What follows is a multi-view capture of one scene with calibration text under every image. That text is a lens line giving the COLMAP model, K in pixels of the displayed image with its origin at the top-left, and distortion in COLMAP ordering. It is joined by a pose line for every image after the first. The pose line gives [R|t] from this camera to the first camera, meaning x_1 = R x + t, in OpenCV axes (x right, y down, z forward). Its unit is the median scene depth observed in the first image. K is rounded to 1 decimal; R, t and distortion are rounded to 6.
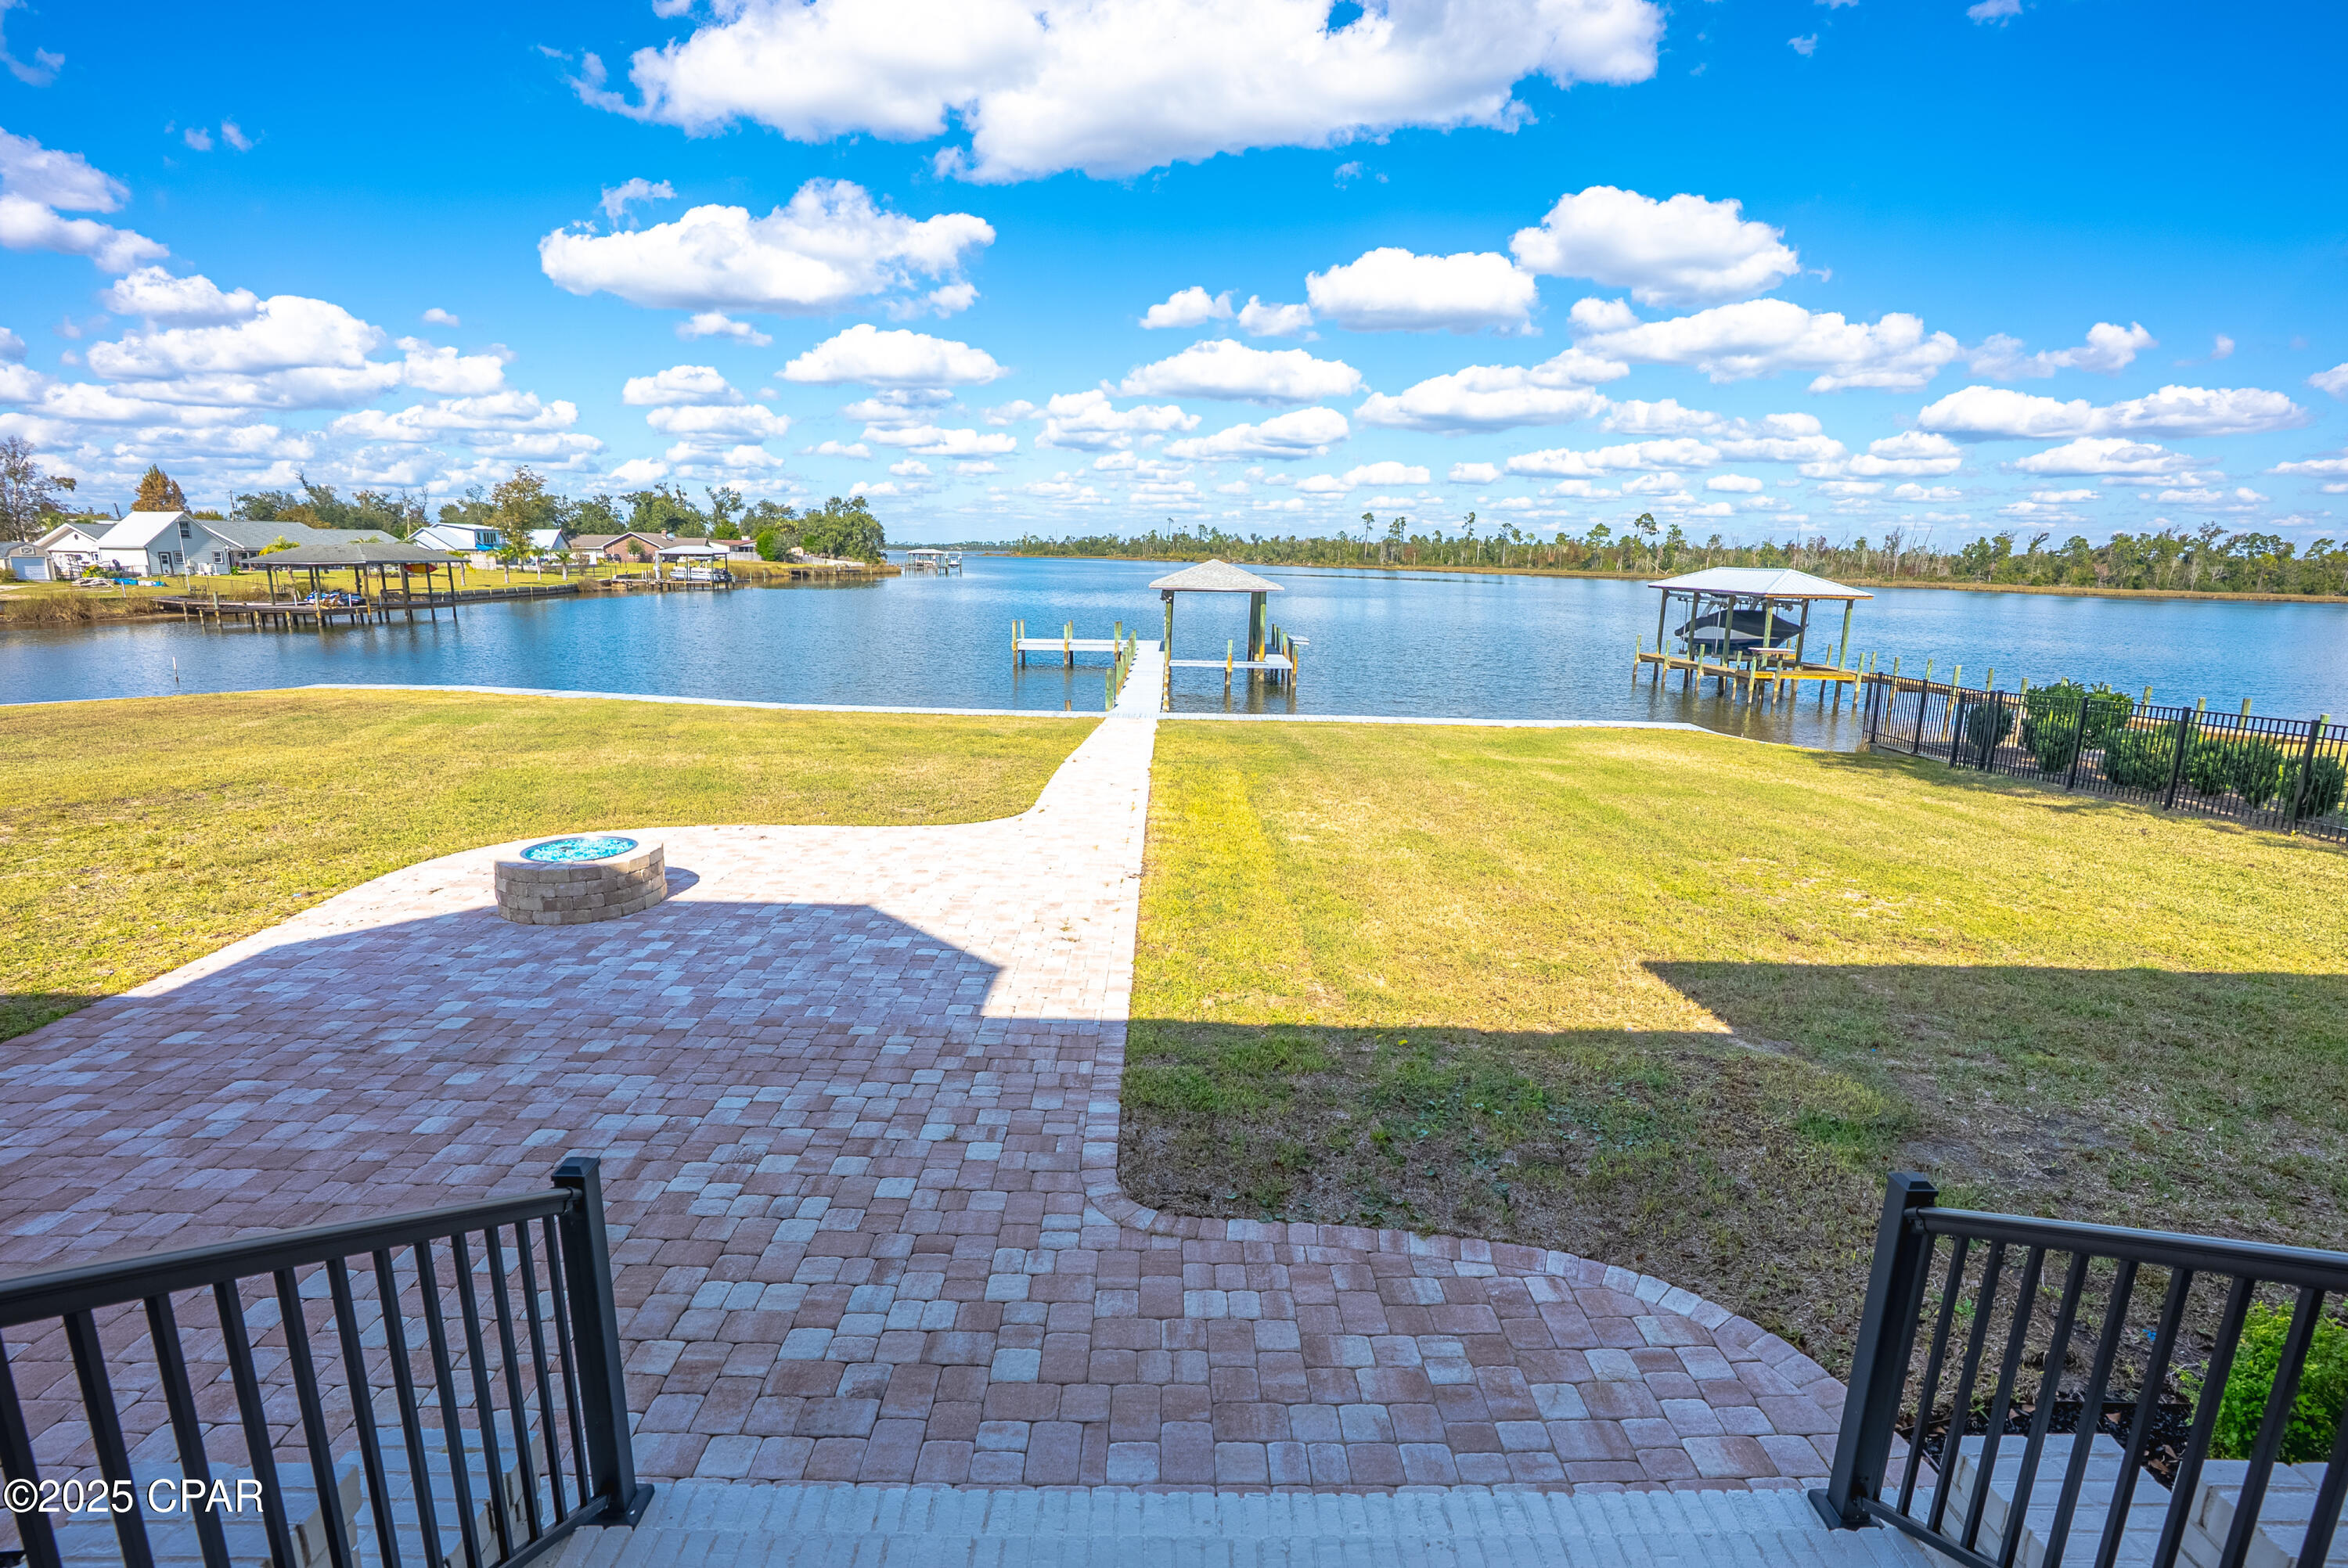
lens RADIAL K [[1106.3, 0, 1186.2], [0, 1106.3, 772.7], [0, 0, 1]] dist [-0.062228, 0.017359]
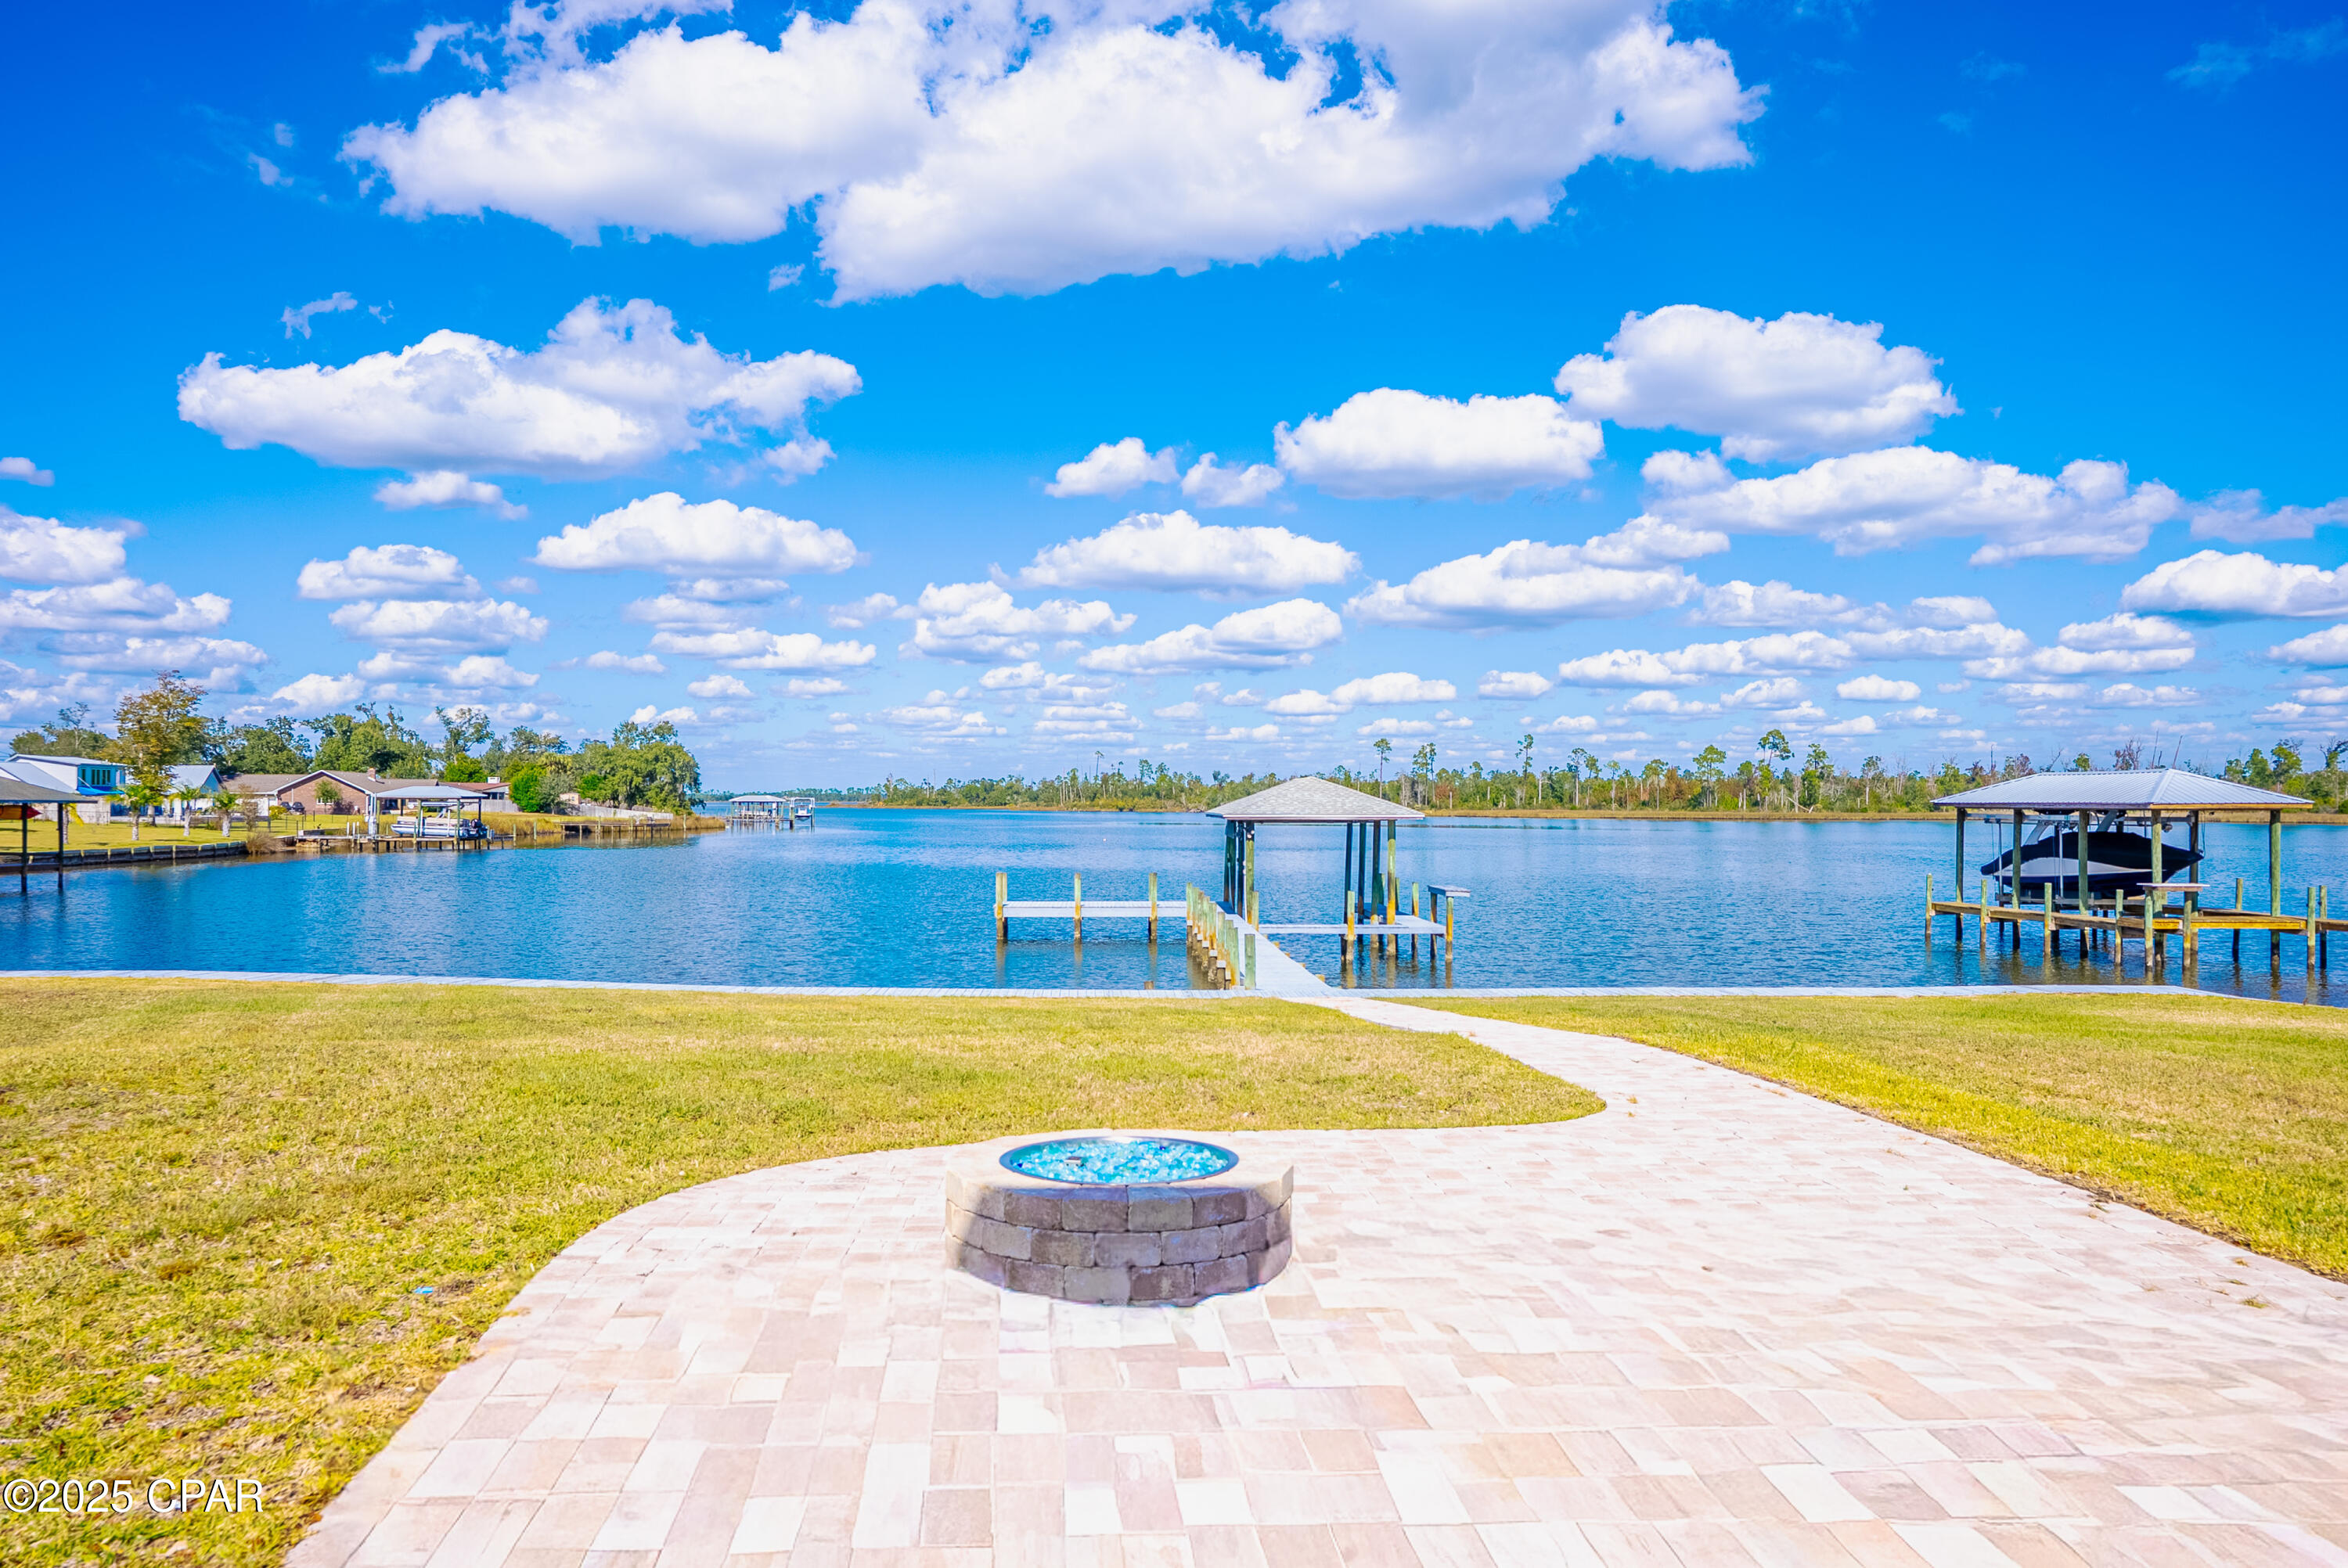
lens RADIAL K [[1583.1, 0, 1194.8], [0, 1583.1, 794.1], [0, 0, 1]] dist [-0.002038, 0.015903]
pose [[0.998504, -0.014288, 0.052786, -0.019805], [0.024537, 0.979703, -0.198949, 0.001892], [-0.048872, 0.199947, 0.978587, 0.011900]]
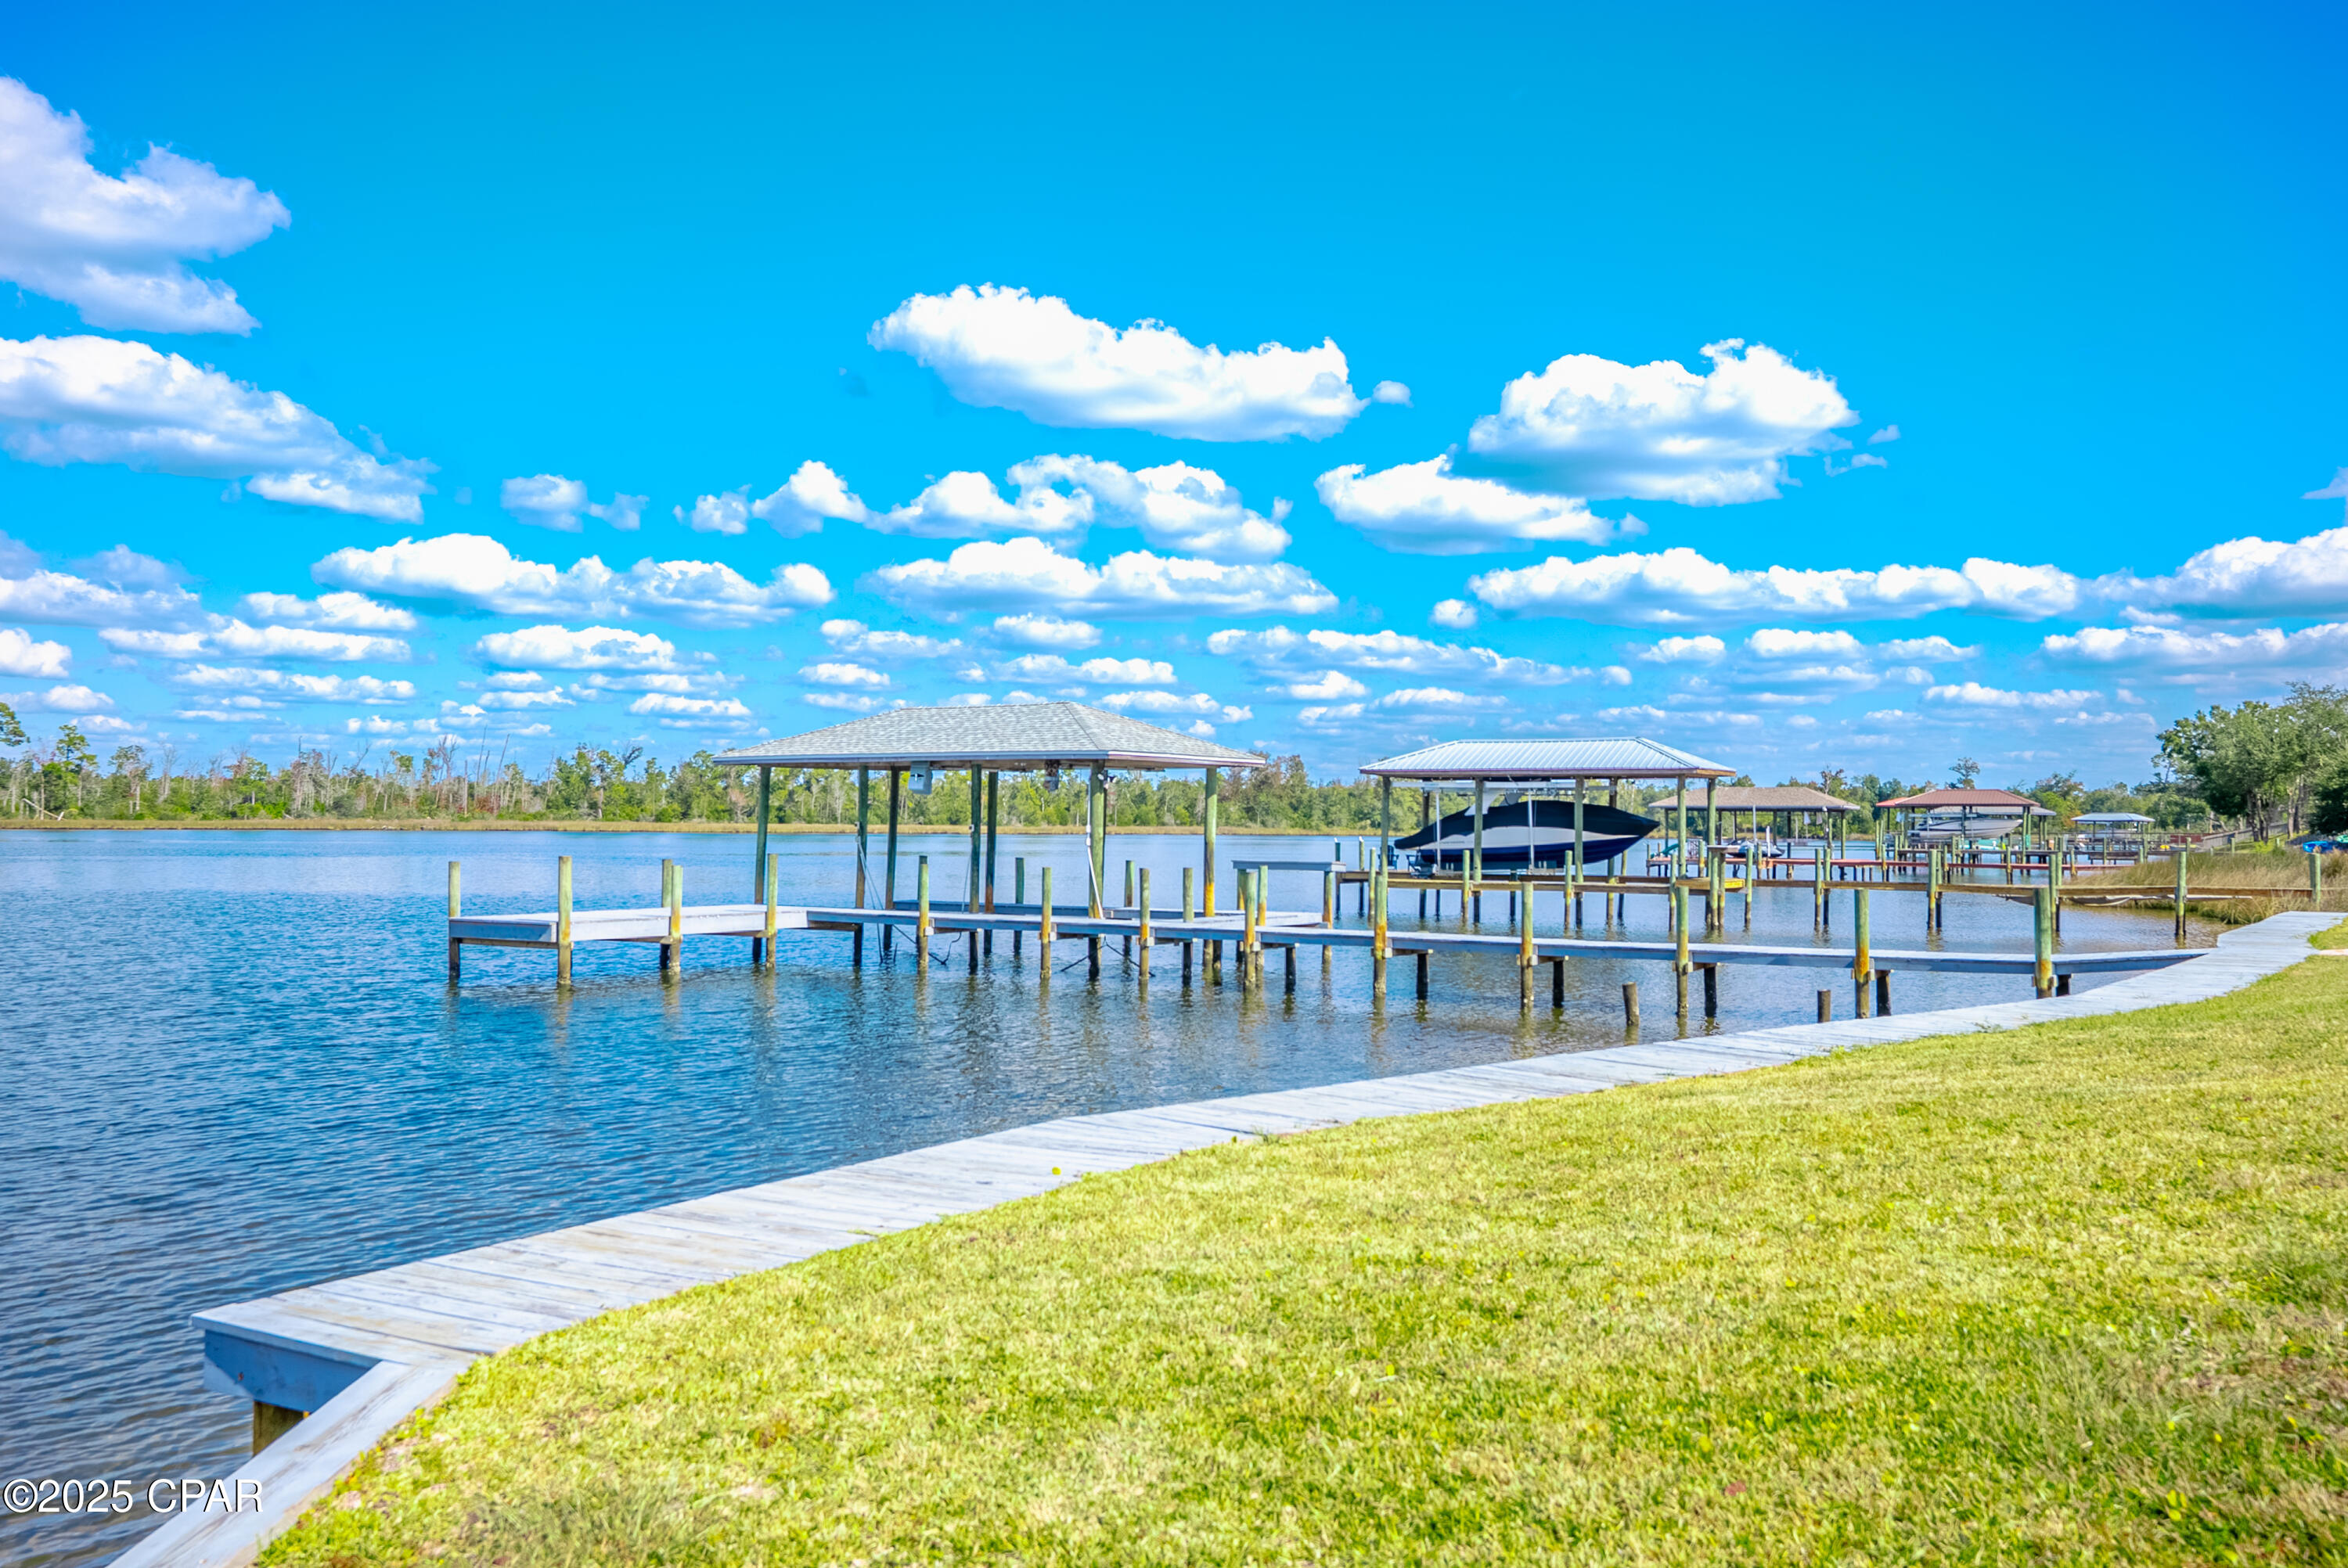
lens RADIAL K [[1980.5, 0, 1191.5], [0, 1980.5, 784.1], [0, 0, 1]] dist [-0.012360, 0.002037]
pose [[0.513642, 0.004886, 0.857991, -0.126928], [0.168686, 0.979892, -0.106565, -0.013375], [-0.841259, 0.199467, 0.502490, 0.115142]]
